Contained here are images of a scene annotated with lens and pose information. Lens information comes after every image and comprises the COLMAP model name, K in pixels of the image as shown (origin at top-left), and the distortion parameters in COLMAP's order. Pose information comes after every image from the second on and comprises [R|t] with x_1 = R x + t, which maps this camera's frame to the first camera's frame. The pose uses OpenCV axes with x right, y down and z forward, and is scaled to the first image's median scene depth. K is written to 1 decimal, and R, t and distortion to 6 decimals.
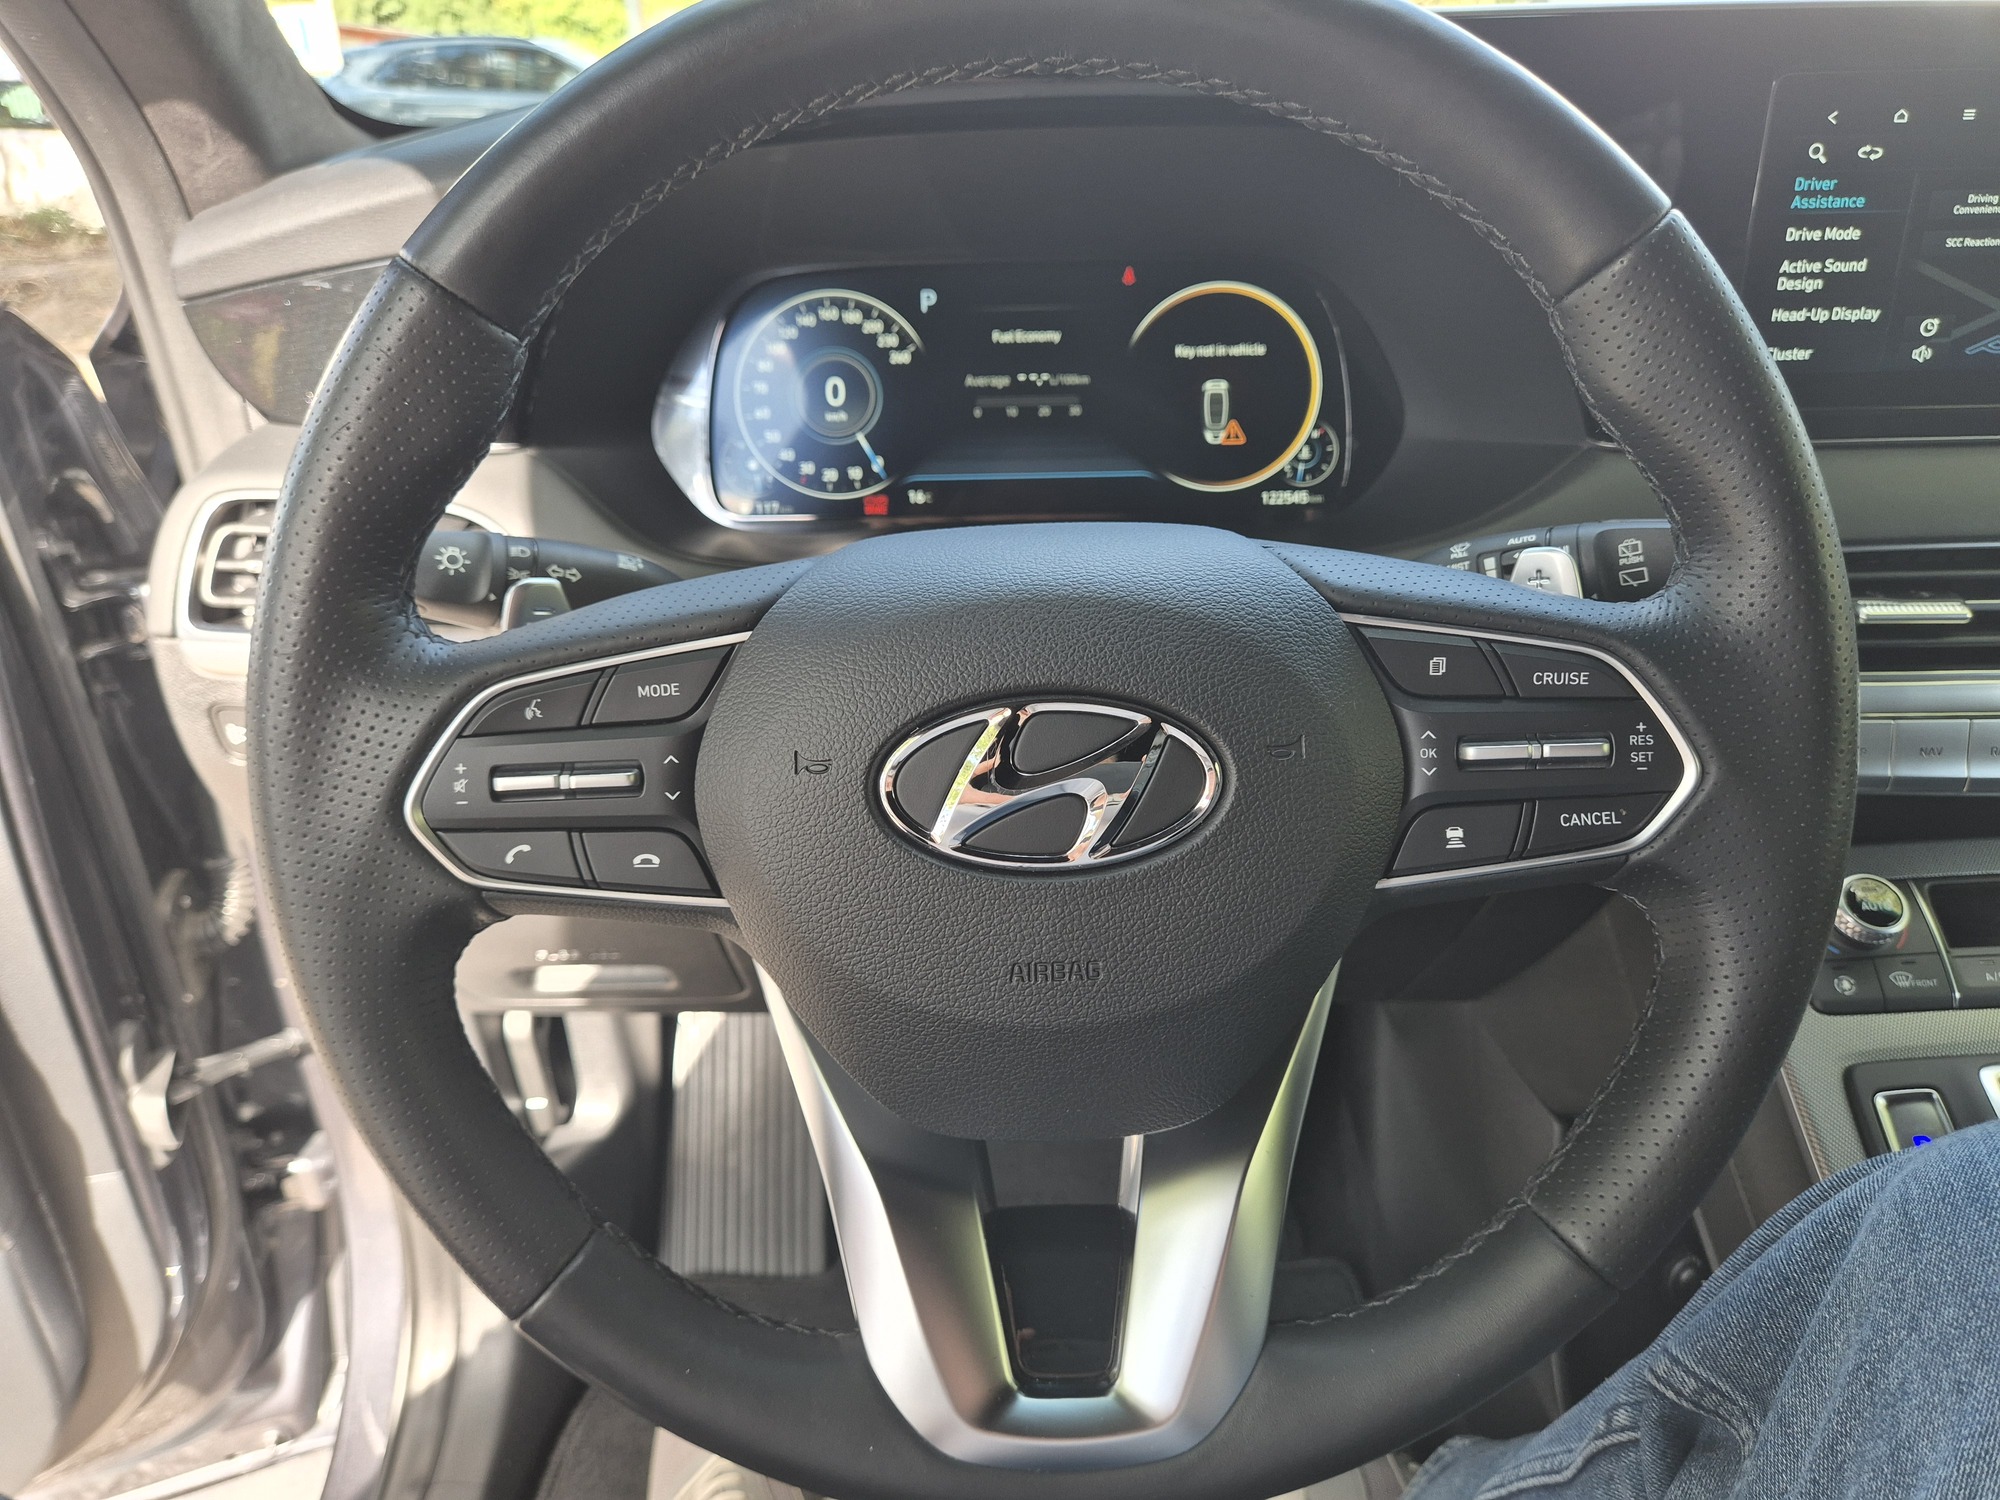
lens RADIAL K [[1246.2, 0, 1000.9], [0, 1246.2, 809.9], [0, 0, 1]] dist [0.004640, -0.003895]
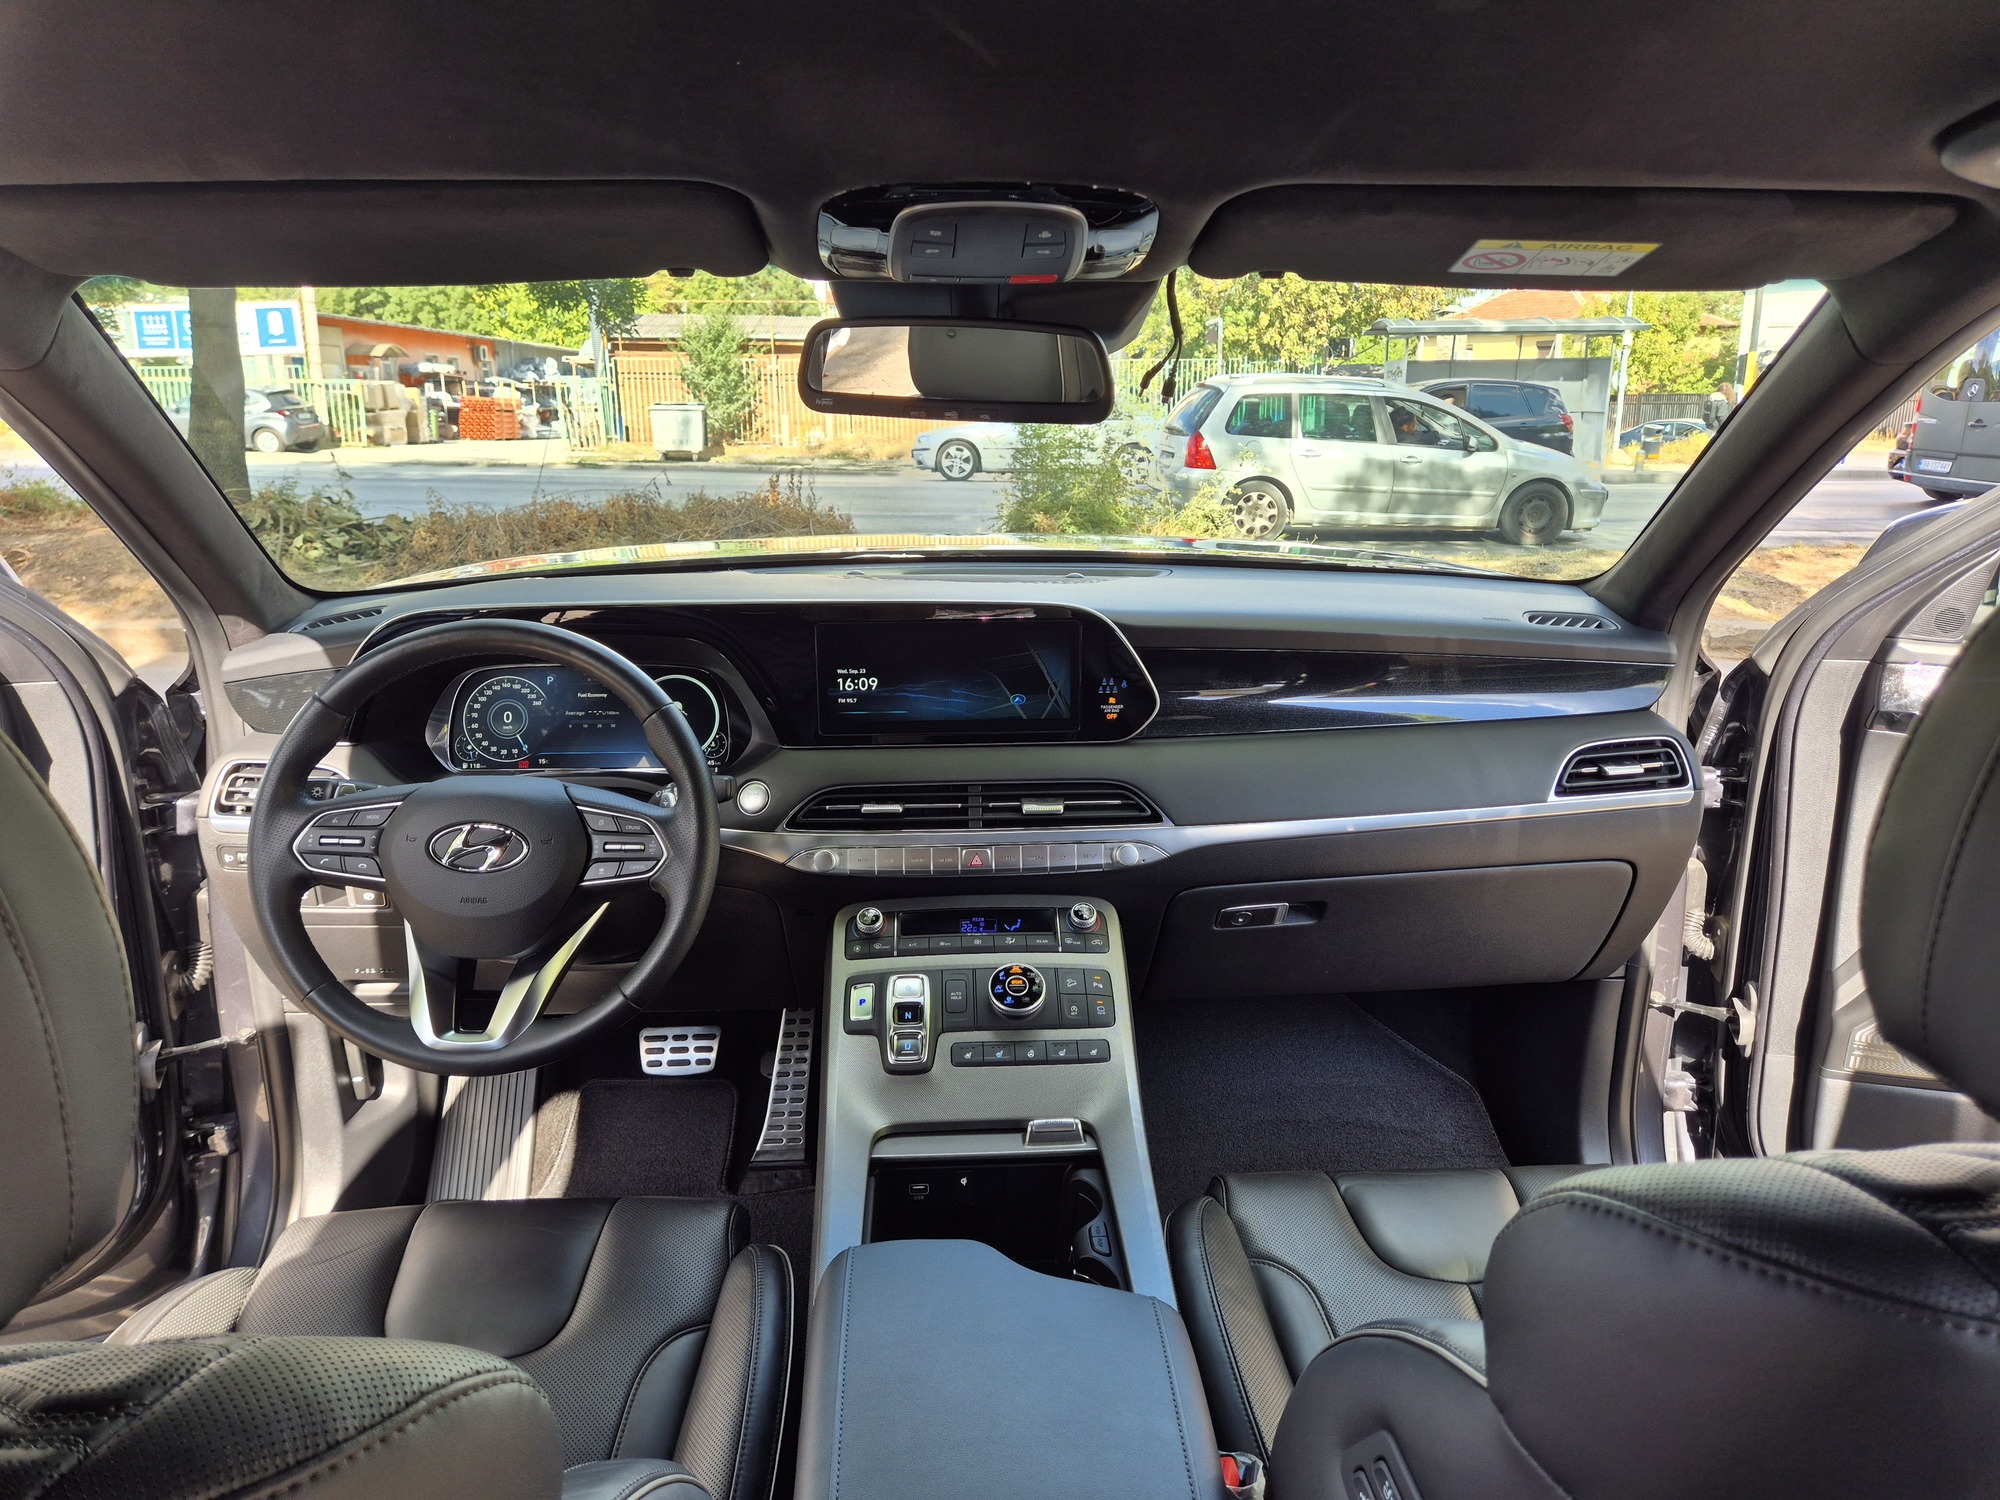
lens RADIAL K [[1246.2, 0, 1000.9], [0, 1246.2, 809.9], [0, 0, 1]] dist [0.004640, -0.003895]
pose [[0.998664, 0.003548, 0.051548, 0.660977], [0.006111, 0.982528, -0.186016, 0.268432], [-0.051307, 0.186083, 0.981194, -1.280085]]
